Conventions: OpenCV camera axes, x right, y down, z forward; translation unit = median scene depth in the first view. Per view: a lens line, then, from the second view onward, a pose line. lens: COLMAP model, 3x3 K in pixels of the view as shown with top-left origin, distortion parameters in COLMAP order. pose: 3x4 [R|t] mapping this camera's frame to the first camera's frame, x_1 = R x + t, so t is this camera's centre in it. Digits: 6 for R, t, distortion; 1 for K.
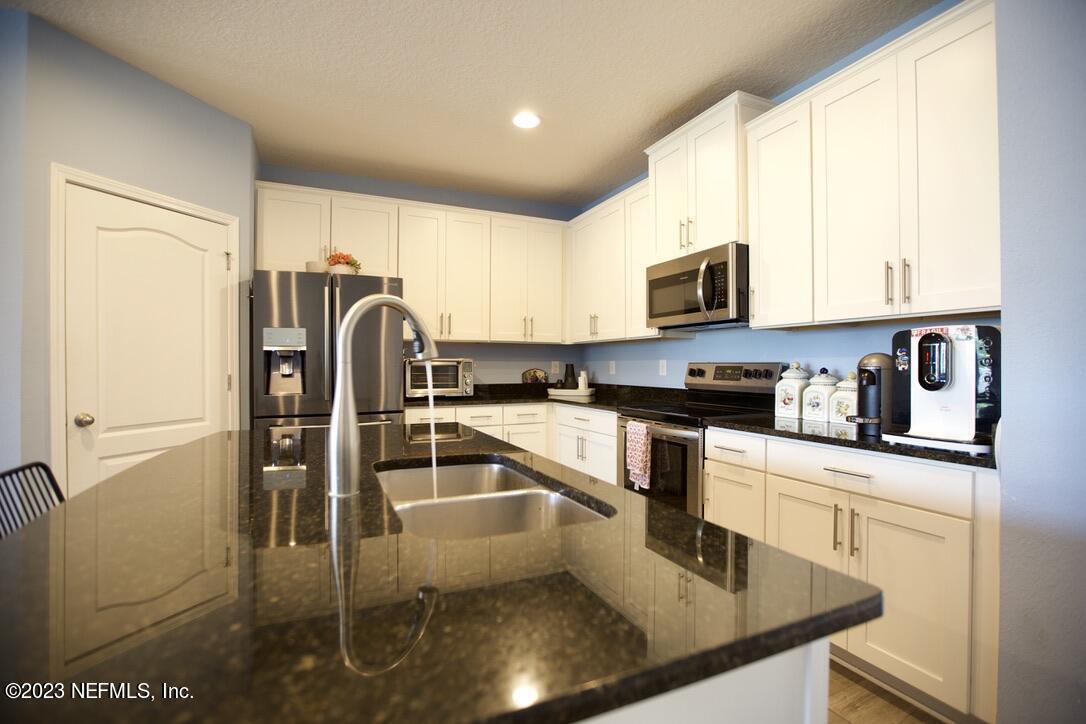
lens RADIAL K [[494.9, 0, 536.4], [0, 494.9, 363.0], [0, 0, 1]] dist [-0.051936, 0.016825]
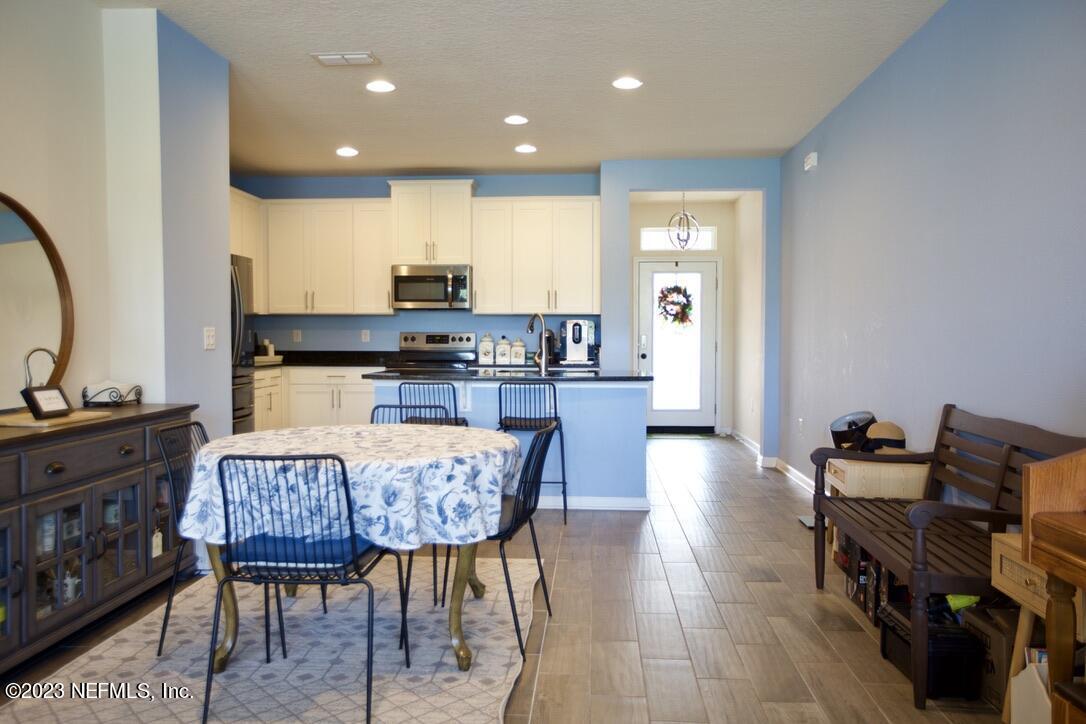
lens RADIAL K [[872.7, 0, 543.0], [0, 872.7, 362.0], [0, 0, 1]] dist [0.043288, 0.000036]
pose [[0.461949, -0.030048, 0.886397, -2.537975], [-0.003059, 0.999366, 0.035472, -0.009349], [-0.886901, -0.019098, 0.461564, -0.787081]]
